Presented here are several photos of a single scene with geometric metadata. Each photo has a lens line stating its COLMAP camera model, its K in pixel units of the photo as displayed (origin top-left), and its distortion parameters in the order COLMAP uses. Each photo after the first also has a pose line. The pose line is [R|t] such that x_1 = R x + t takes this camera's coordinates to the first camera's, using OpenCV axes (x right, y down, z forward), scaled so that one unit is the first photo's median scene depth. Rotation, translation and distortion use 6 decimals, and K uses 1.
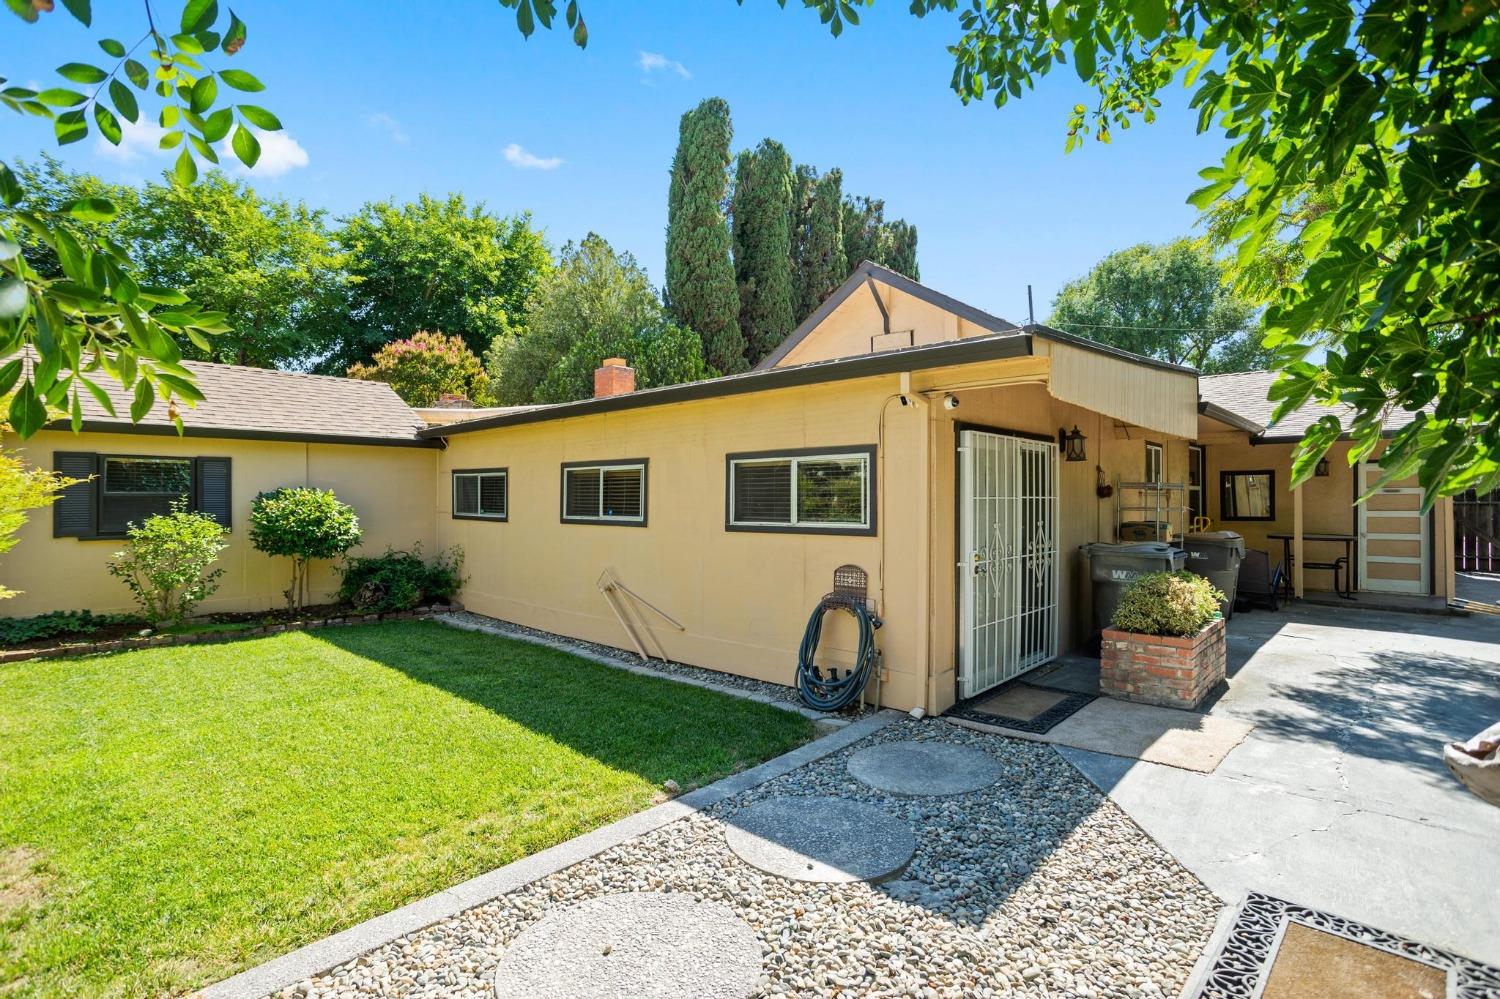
lens RADIAL K [[735.7, 0, 744.1], [0, 735.7, 498.3], [0, 0, 1]] dist [-0.056601, 0.024641]
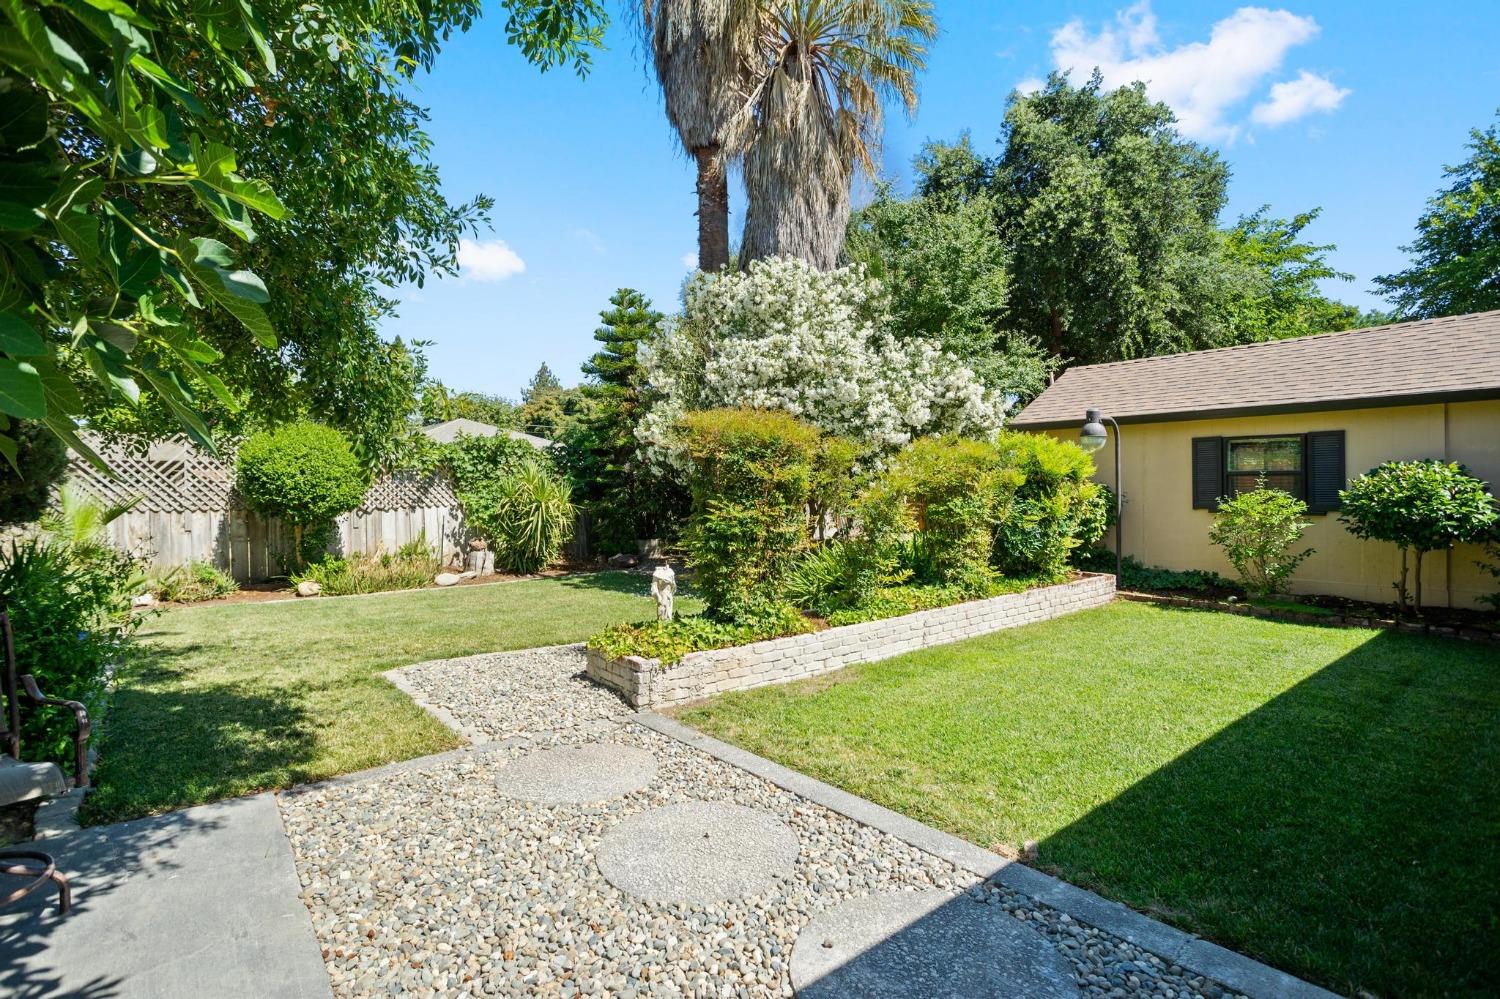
lens RADIAL K [[735.7, 0, 743.2], [0, 735.7, 489.8], [0, 0, 1]] dist [-0.056601, 0.024641]
pose [[-0.130644, 0.015201, -0.991313, 0.656678], [0.008908, 0.999860, 0.014158, -0.000857], [0.991389, -0.006981, -0.130761, 0.758910]]
